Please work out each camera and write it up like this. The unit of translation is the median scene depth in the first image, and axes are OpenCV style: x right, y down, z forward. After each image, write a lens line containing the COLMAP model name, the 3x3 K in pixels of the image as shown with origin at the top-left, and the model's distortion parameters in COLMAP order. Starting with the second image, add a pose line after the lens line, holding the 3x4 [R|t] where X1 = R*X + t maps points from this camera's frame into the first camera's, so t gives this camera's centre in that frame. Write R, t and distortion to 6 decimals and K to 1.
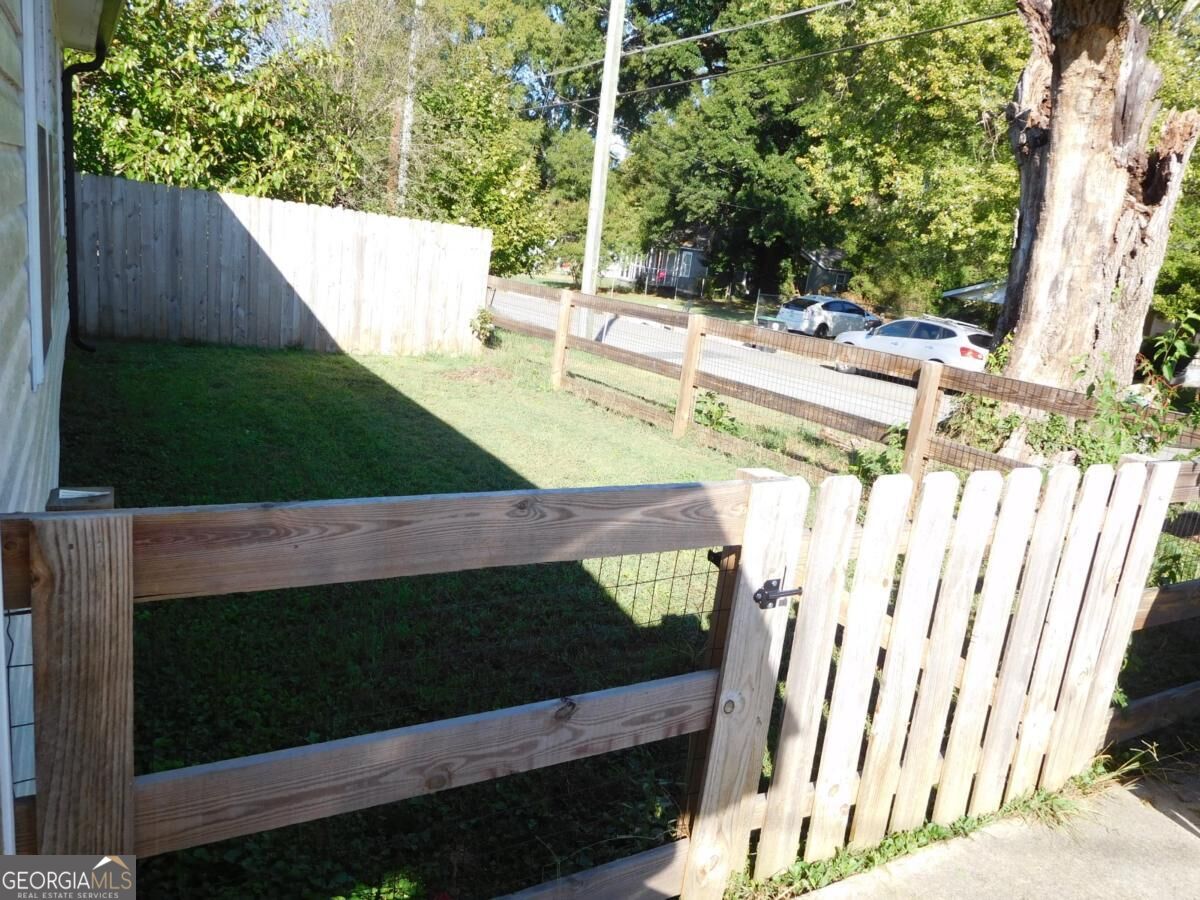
lens RADIAL K [[895.8, 0, 594.2], [0, 895.8, 448.7], [0, 0, 1]] dist [-0.019283, 0.004118]
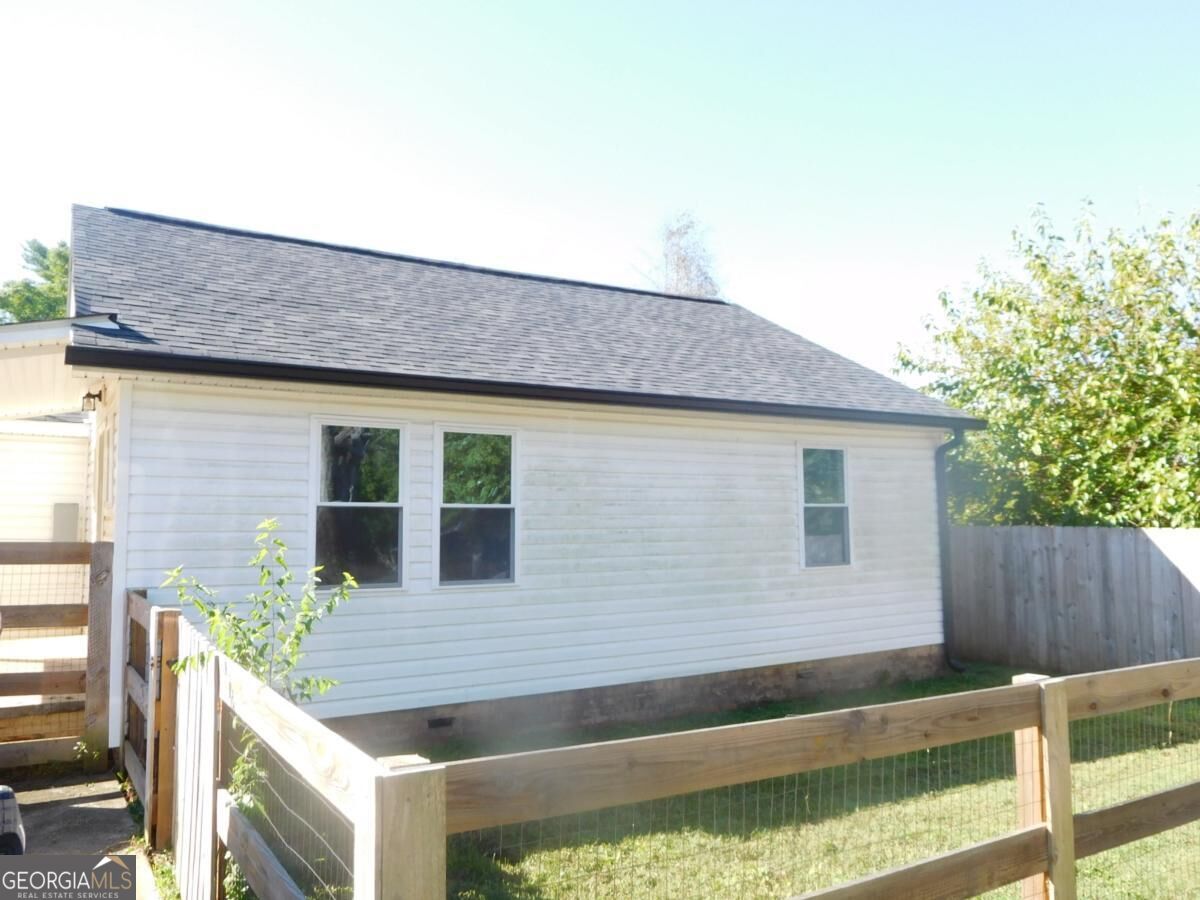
lens RADIAL K [[895.8, 0, 604.4], [0, 895.8, 451.3], [0, 0, 1]] dist [-0.019283, 0.004118]
pose [[0.055884, -0.201344, -0.977925, 0.342180], [-0.225036, 0.951713, -0.208807, -0.019508], [0.972747, 0.231737, 0.007876, 0.255931]]
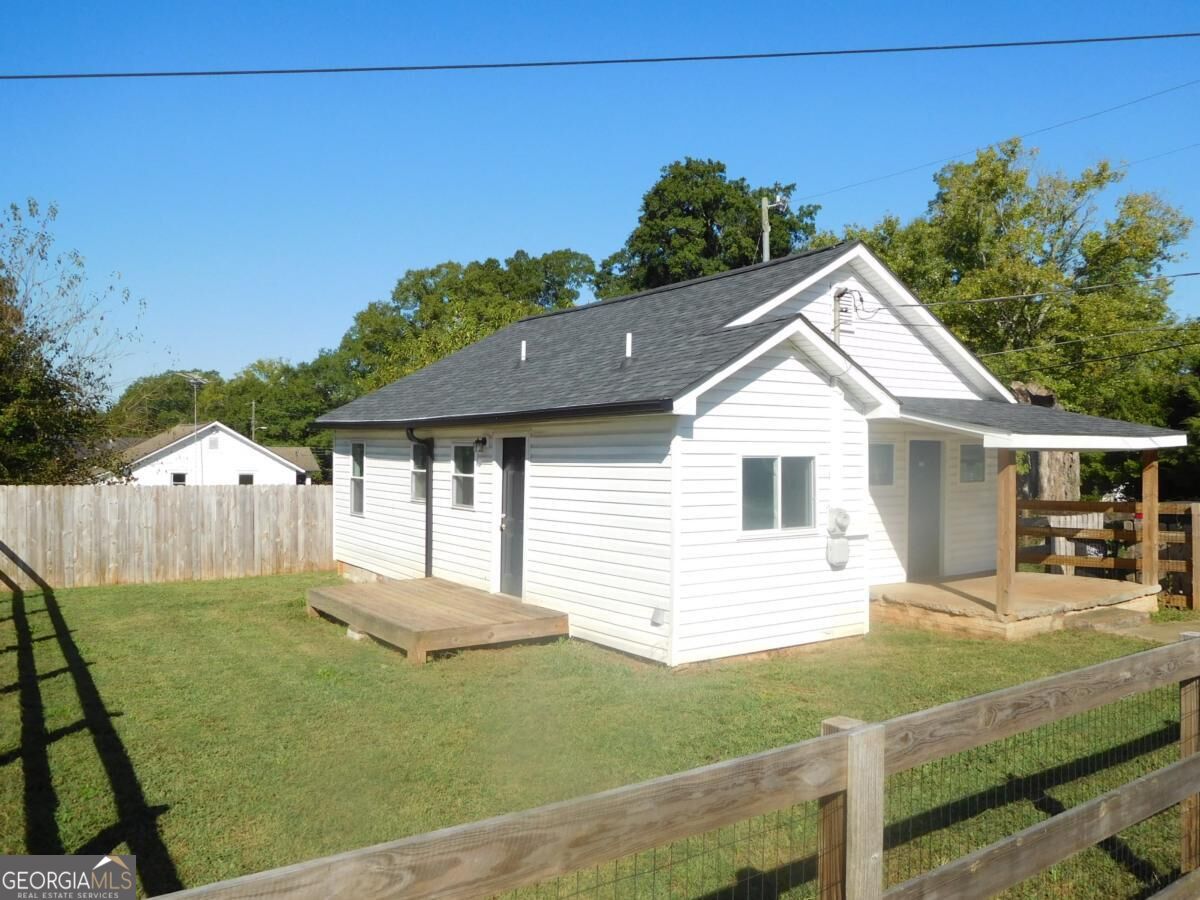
lens RADIAL K [[895.8, 0, 605.0], [0, 895.8, 451.0], [0, 0, 1]] dist [-0.019283, 0.004118]
pose [[0.986928, -0.121007, 0.106447, -0.543403], [0.143196, 0.961471, -0.234668, 0.094432], [-0.073950, 0.246844, 0.966230, -0.784228]]
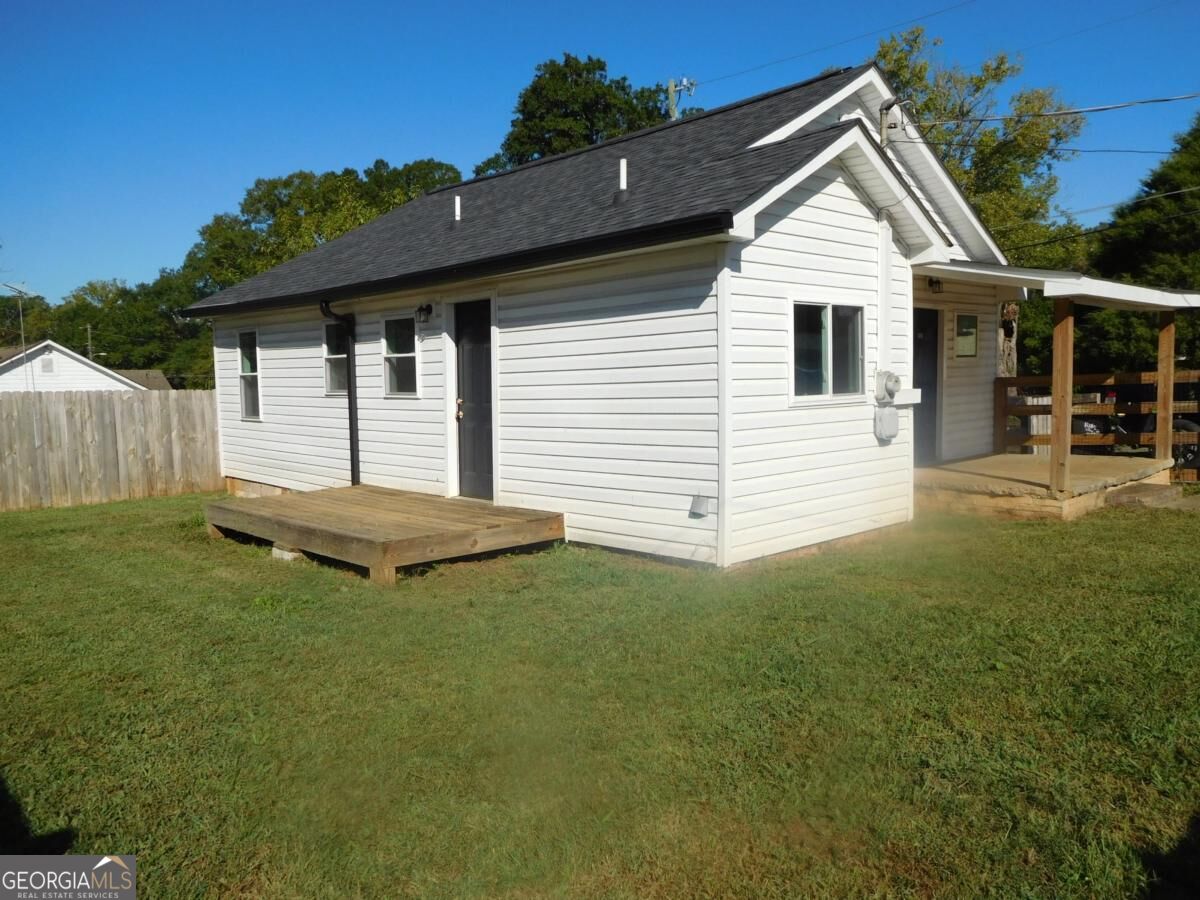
lens RADIAL K [[895.8, 0, 603.9], [0, 895.8, 446.9], [0, 0, 1]] dist [-0.019283, 0.004118]
pose [[0.956669, -0.164426, 0.240310, -0.608907], [0.200400, 0.970545, -0.133720, 0.088553], [-0.211245, 0.176084, 0.961442, -0.637666]]
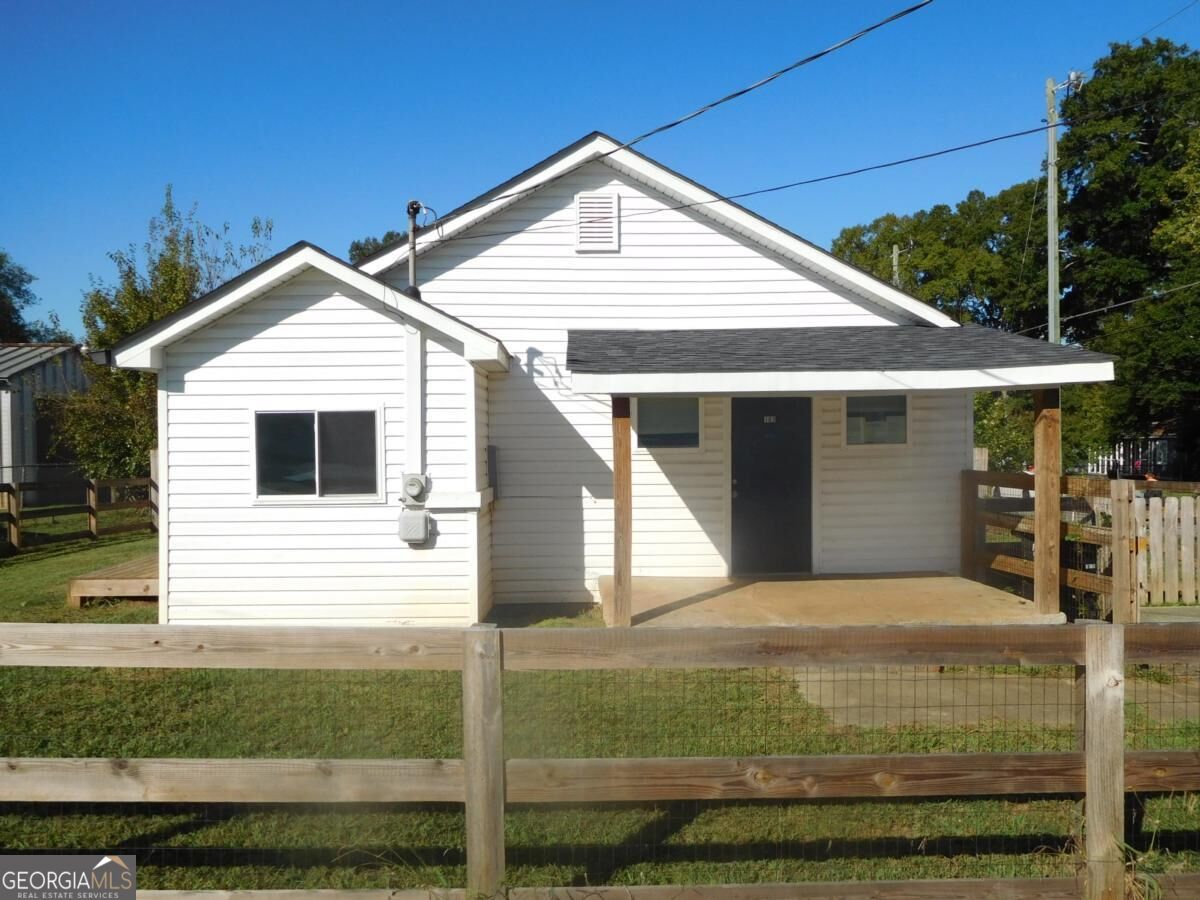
lens RADIAL K [[895.8, 0, 598.7], [0, 895.8, 460.1], [0, 0, 1]] dist [-0.019283, 0.004118]
pose [[0.880511, -0.117514, -0.459229, 0.007947], [0.006664, 0.971757, -0.235890, 0.123879], [0.473980, 0.204643, 0.856425, -0.572986]]
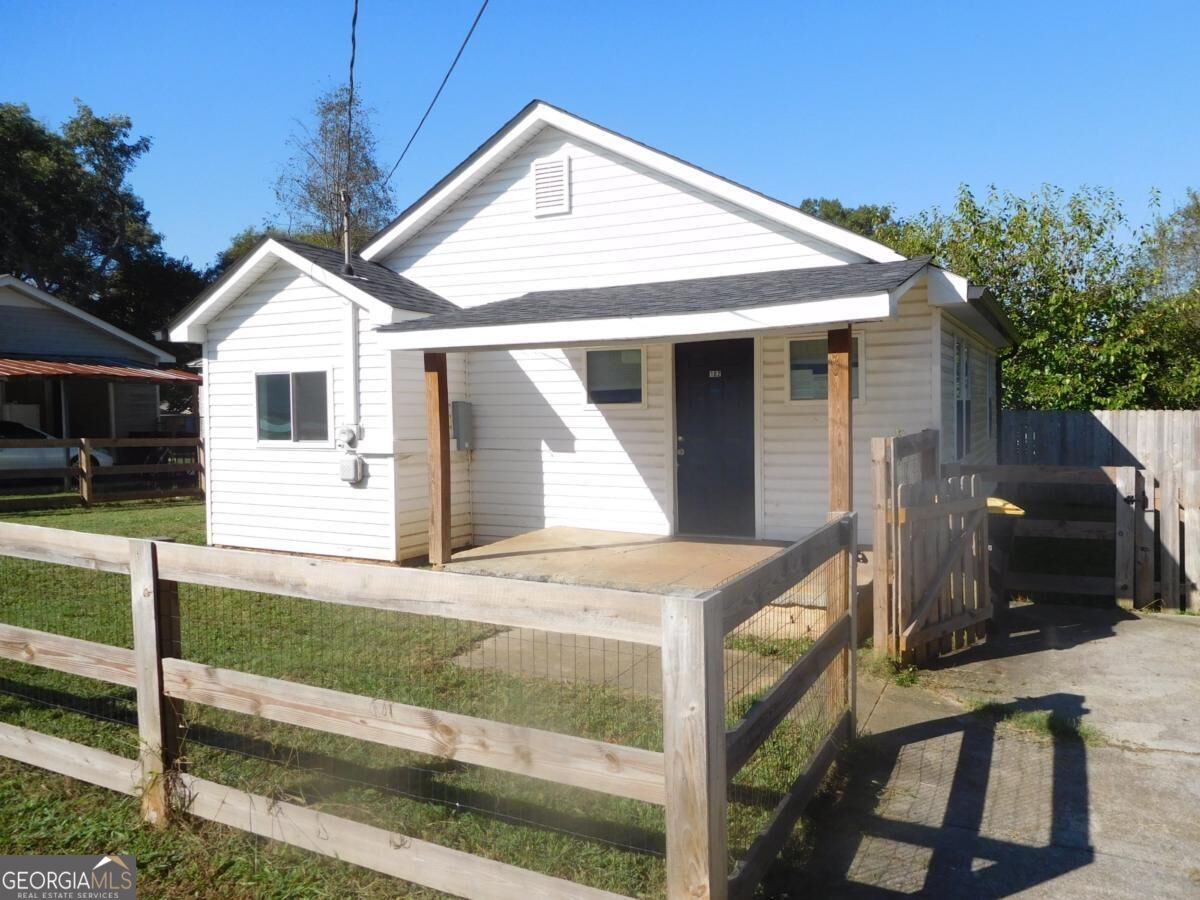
lens RADIAL K [[895.8, 0, 594.2], [0, 895.8, 448.5], [0, 0, 1]] dist [-0.019283, 0.004118]
pose [[0.547484, -0.090882, -0.831867, 0.268261], [-0.120522, 0.975157, -0.185856, 0.118080], [0.828092, 0.202011, 0.522929, -0.358443]]
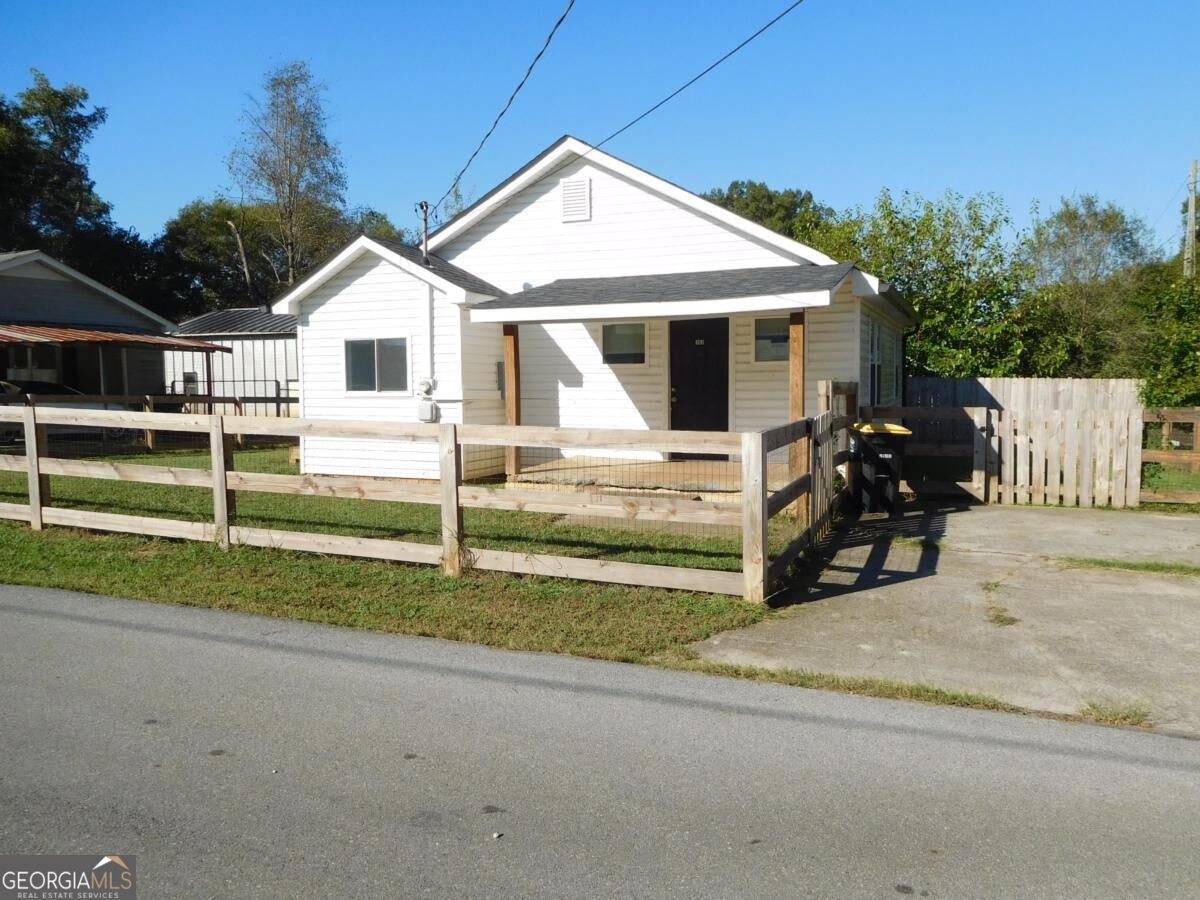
lens RADIAL K [[895.8, 0, 594.8], [0, 895.8, 452.8], [0, 0, 1]] dist [-0.019283, 0.004118]
pose [[0.616137, -0.063538, -0.785072, 0.393861], [-0.107242, 0.980691, -0.163535, 0.189948], [0.780304, 0.184953, 0.597426, -0.530339]]
